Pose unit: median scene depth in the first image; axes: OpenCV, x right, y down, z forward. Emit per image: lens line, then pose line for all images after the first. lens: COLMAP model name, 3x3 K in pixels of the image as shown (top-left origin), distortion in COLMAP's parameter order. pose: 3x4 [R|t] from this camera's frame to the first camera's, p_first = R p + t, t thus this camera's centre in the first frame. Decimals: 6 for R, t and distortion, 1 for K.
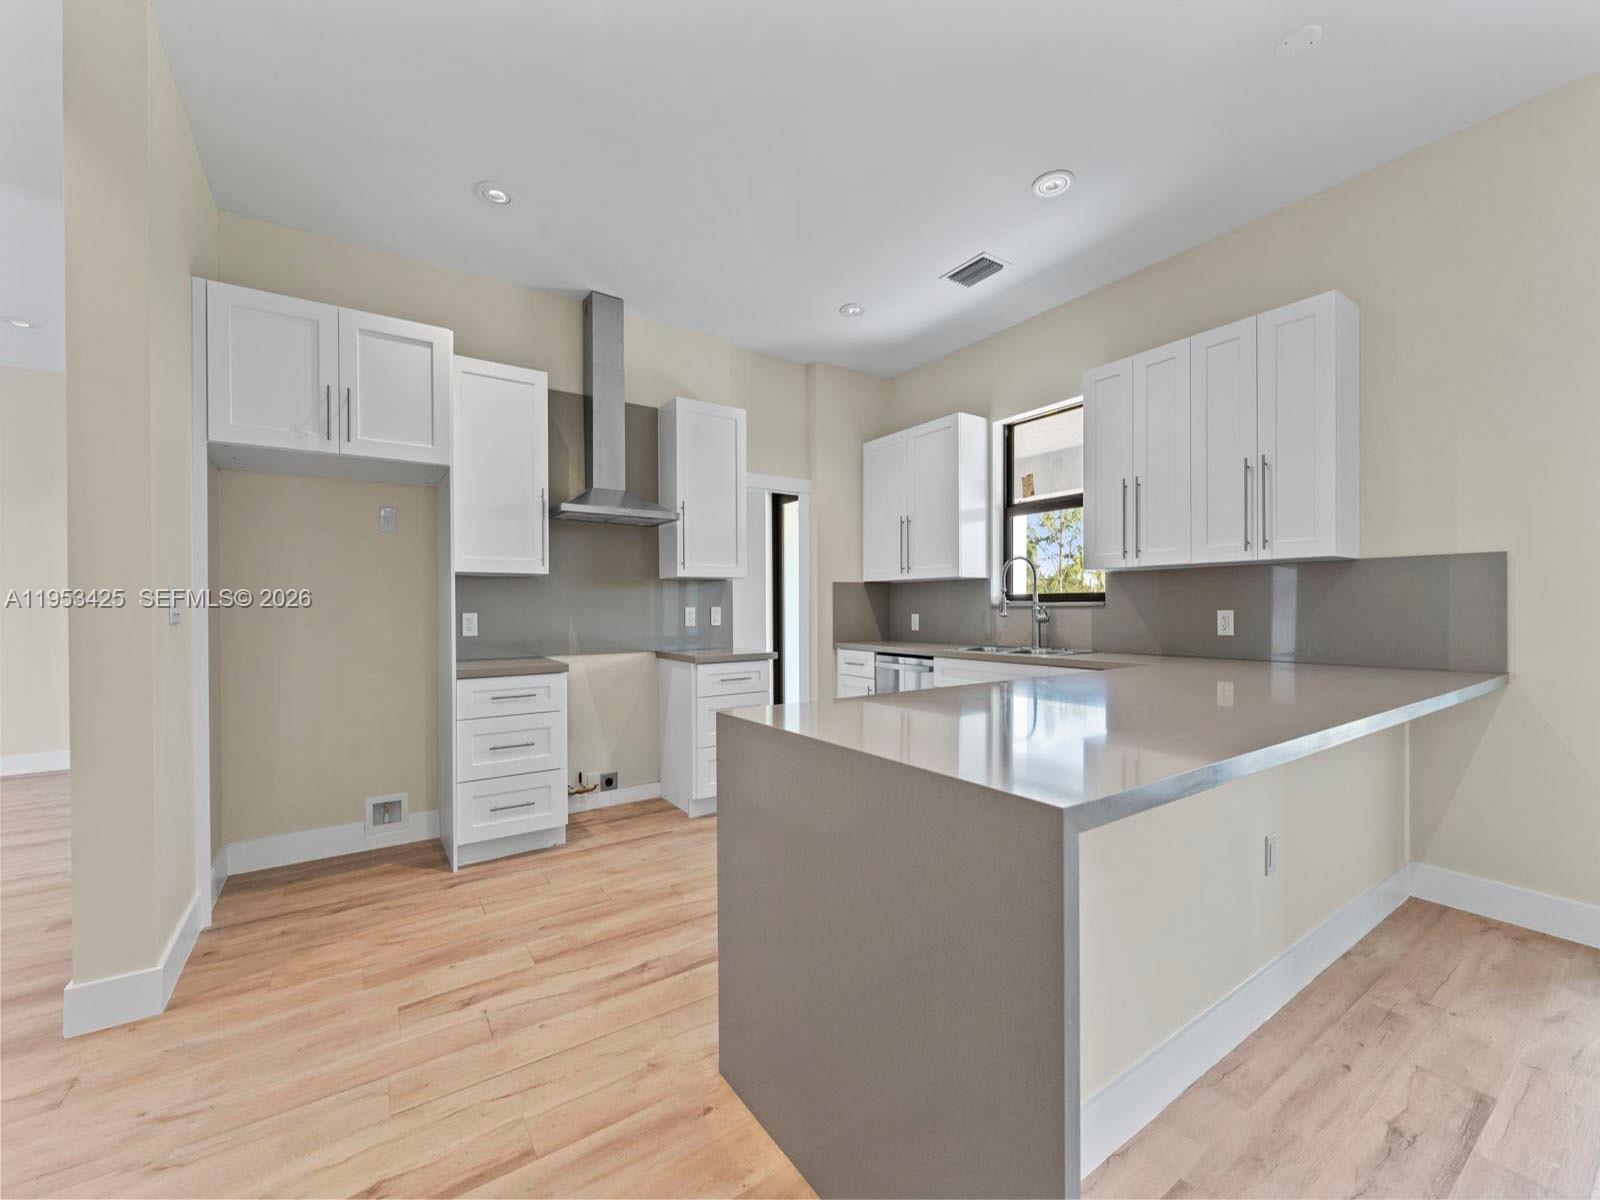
lens RADIAL K [[635.9, 0, 807.9], [0, 635.9, 610.5], [0, 0, 1]] dist [0.002492, 0.000095]
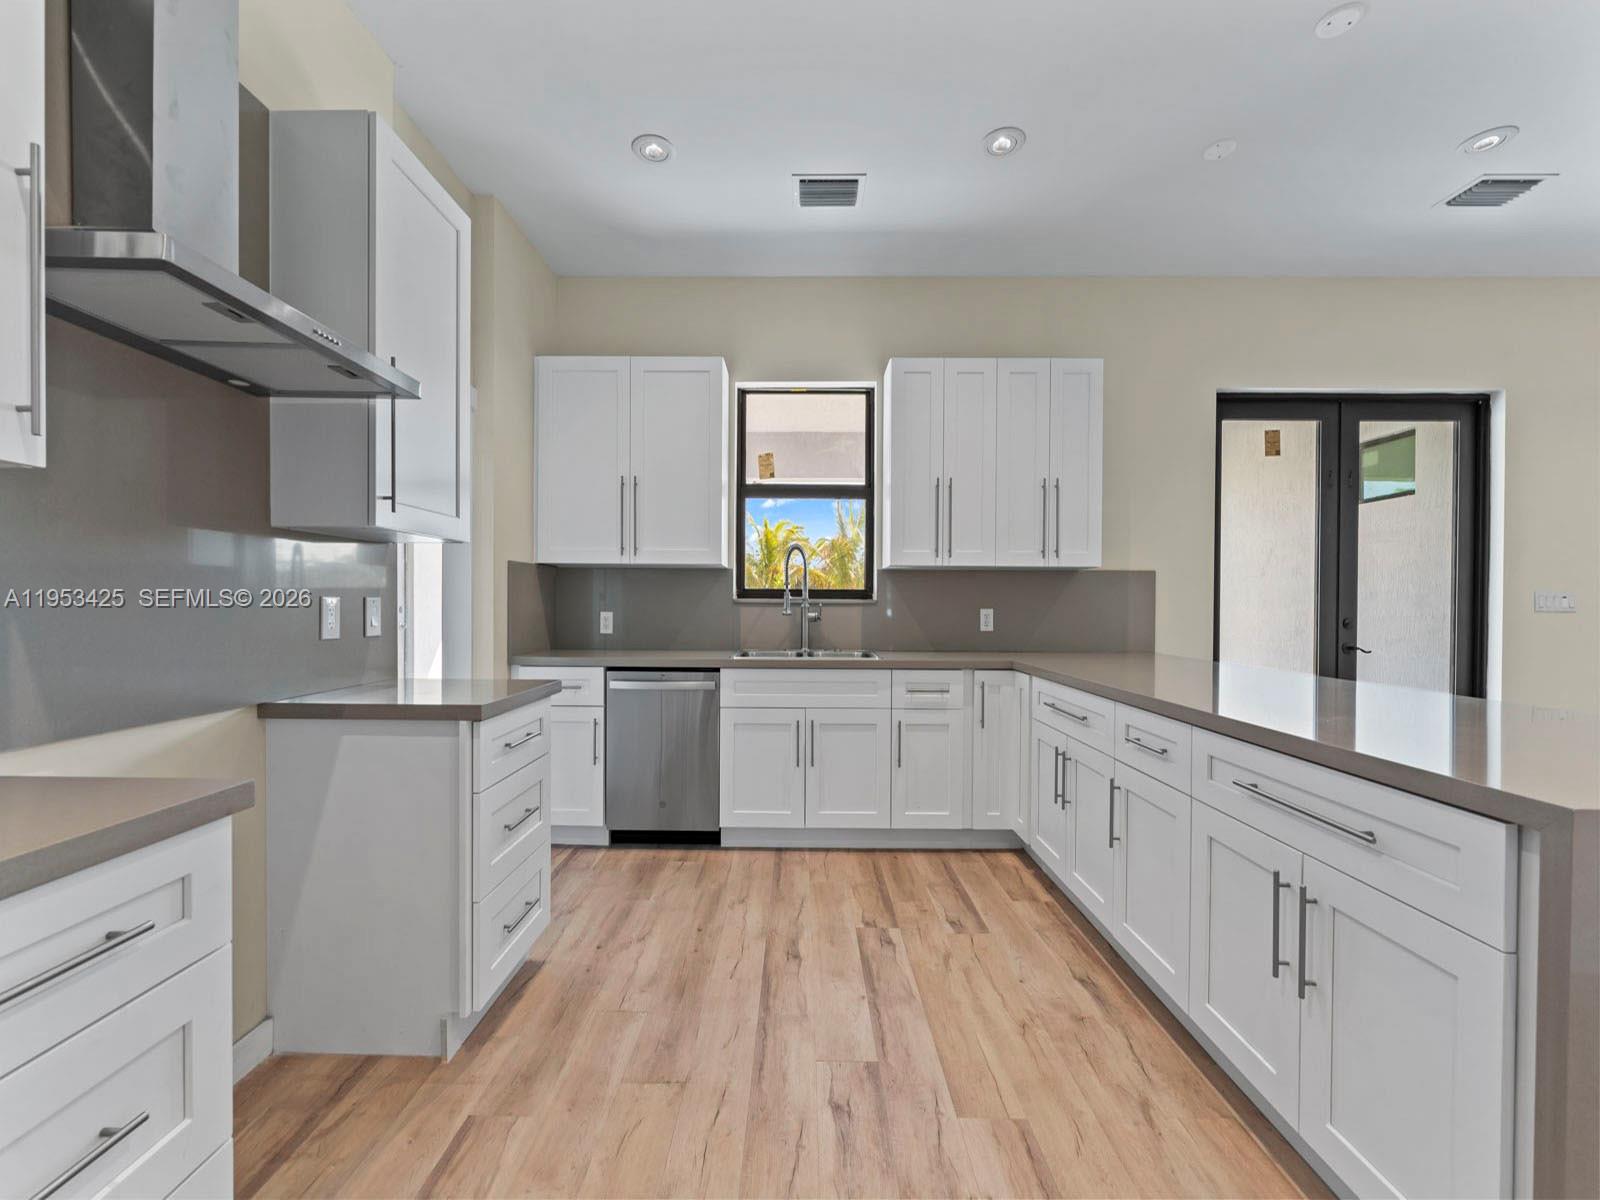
lens RADIAL K [[635.9, 0, 807.9], [0, 635.9, 610.5], [0, 0, 1]] dist [0.002492, 0.000095]
pose [[0.589357, 0.001615, 0.807871, -0.346411], [-0.006521, 0.999975, 0.002758, 0.000987], [-0.807847, -0.006894, 0.589352, 0.456233]]
